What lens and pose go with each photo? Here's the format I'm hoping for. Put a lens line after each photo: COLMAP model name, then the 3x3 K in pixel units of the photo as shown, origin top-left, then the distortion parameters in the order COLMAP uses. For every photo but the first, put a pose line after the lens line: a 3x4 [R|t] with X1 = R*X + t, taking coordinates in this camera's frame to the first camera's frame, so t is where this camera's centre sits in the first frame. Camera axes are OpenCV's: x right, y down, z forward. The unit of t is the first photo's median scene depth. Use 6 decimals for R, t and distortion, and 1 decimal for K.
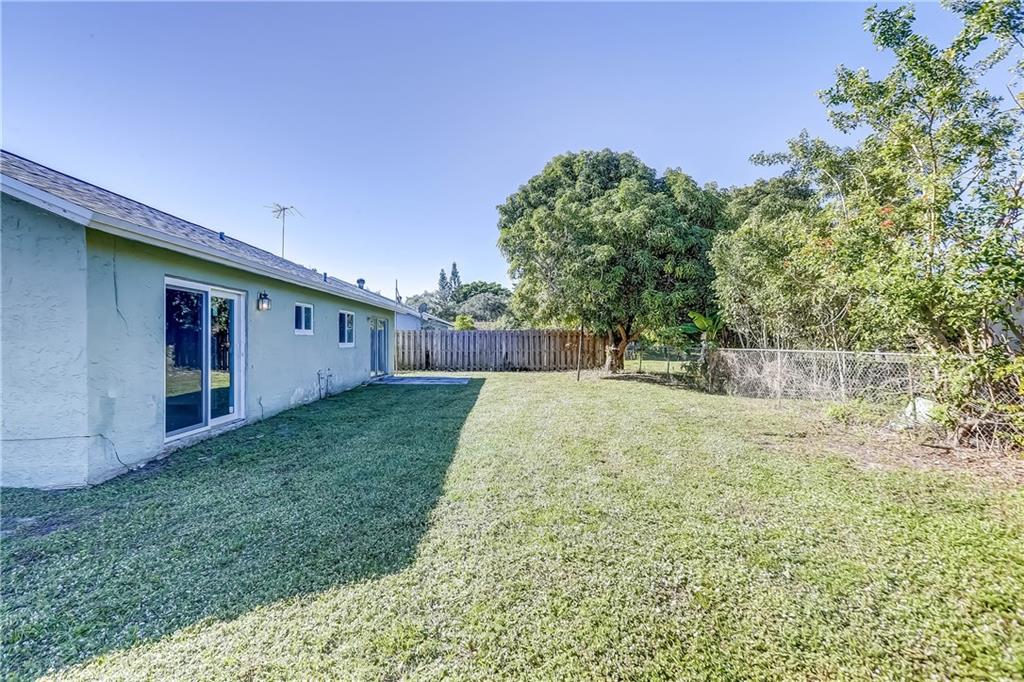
lens RADIAL K [[462.3, 0, 521.9], [0, 462.3, 335.9], [0, 0, 1]] dist [-0.000963, 0.000267]
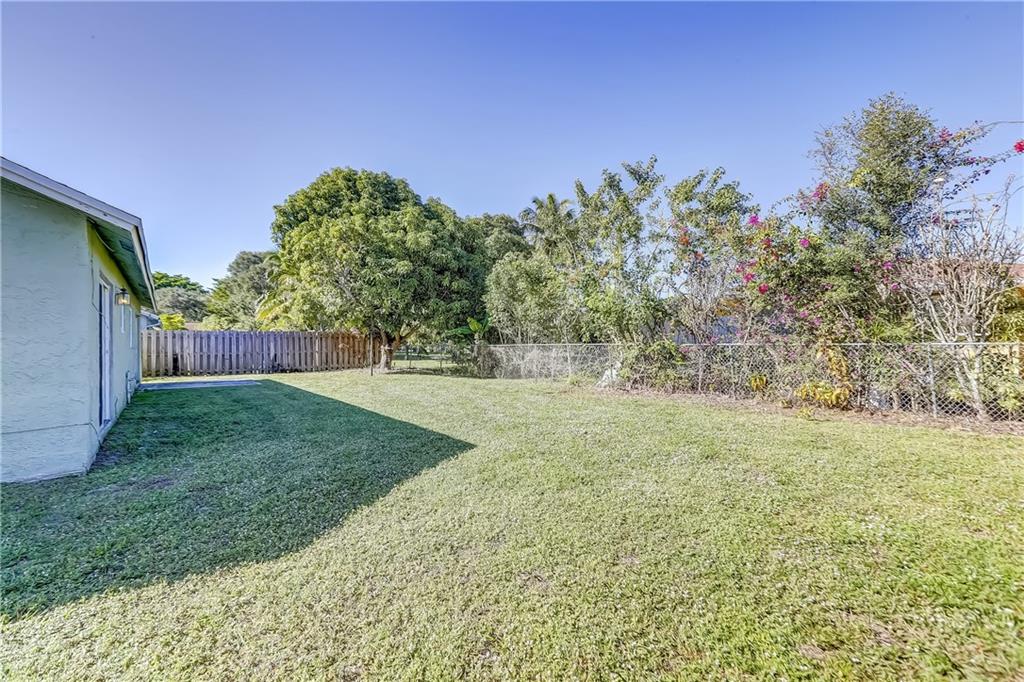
lens RADIAL K [[462.3, 0, 521.9], [0, 462.3, 335.9], [0, 0, 1]] dist [-0.000963, 0.000267]
pose [[0.813221, 0.001300, 0.581954, -0.224425], [0.004014, 0.999961, -0.007844, 0.008918], [-0.581942, 0.008715, 0.813184, -0.130031]]
